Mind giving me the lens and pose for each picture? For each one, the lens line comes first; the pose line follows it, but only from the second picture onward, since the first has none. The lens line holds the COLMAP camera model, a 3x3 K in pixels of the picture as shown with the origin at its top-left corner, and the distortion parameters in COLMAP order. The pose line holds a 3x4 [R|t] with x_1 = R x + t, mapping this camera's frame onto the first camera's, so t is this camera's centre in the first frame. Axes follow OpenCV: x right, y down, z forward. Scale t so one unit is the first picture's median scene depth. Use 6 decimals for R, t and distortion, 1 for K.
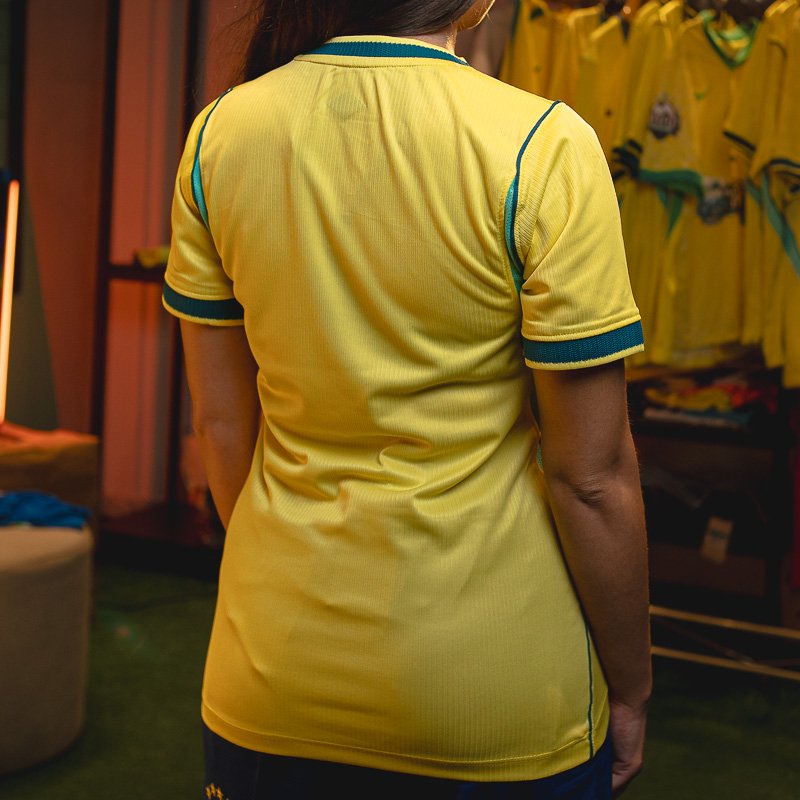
lens RADIAL K [[1154.4, 0, 400.0], [0, 1154.4, 400.0], [0, 0, 1]] dist [0.022497, -0.048948]
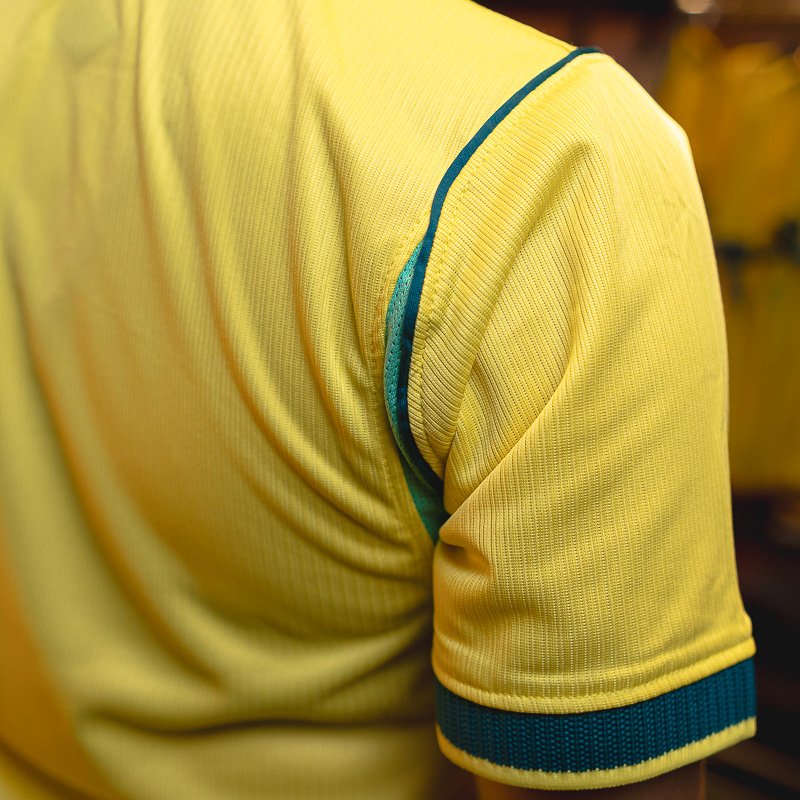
lens RADIAL K [[1154.4, 0, 400.0], [0, 1154.4, 400.0], [0, 0, 1]] dist [0.022497, -0.048948]
pose [[0.989078, 0.104392, -0.104055, 0.130895], [-0.107724, 0.993816, -0.026915, -0.131492], [0.100601, 0.037830, 0.994207, 0.638529]]
